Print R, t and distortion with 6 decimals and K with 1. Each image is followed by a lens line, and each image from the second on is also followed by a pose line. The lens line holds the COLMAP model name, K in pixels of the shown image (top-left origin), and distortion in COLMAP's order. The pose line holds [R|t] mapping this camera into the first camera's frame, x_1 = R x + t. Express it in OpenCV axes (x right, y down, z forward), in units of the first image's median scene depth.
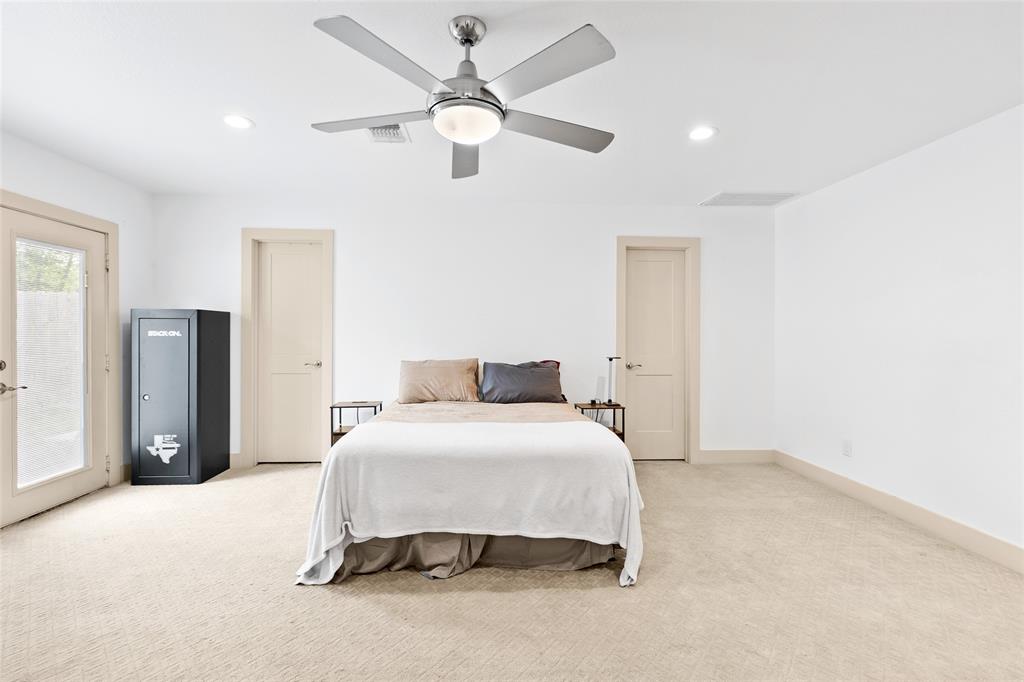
lens RADIAL K [[476.4, 0, 511.6], [0, 476.4, 339.9], [0, 0, 1]] dist [-0.001799, 0.000946]
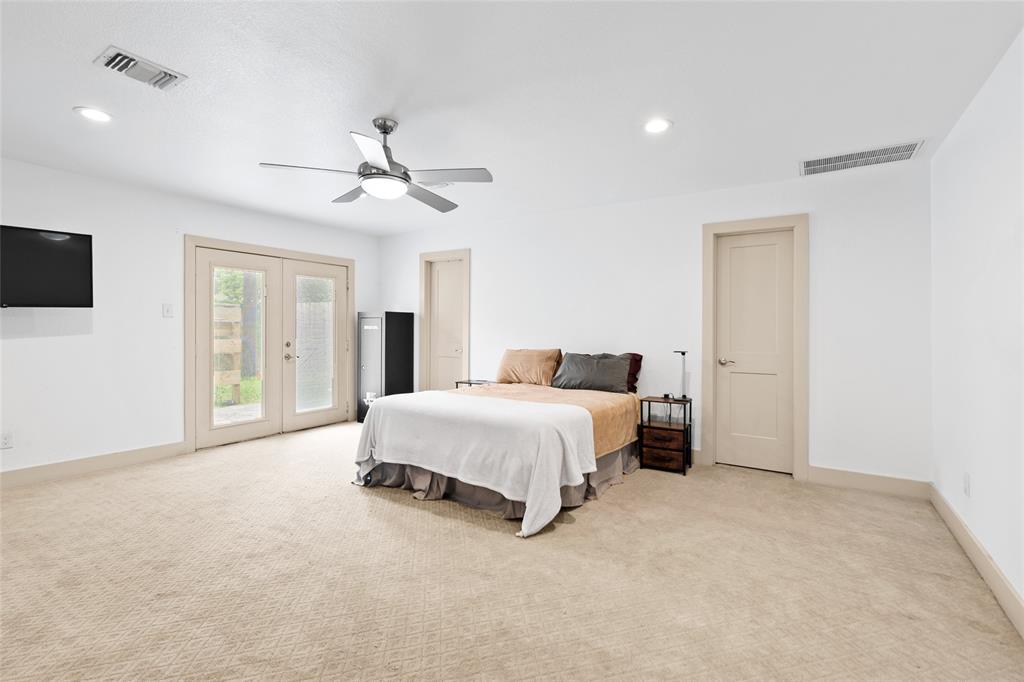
lens RADIAL K [[476.4, 0, 512.9], [0, 476.4, 335.1], [0, 0, 1]] dist [-0.001799, 0.000946]
pose [[0.806882, 0.007922, -0.590659, 0.543138], [-0.008306, 0.999963, 0.002064, 0.004316], [0.590654, 0.003240, 0.806919, 0.012723]]
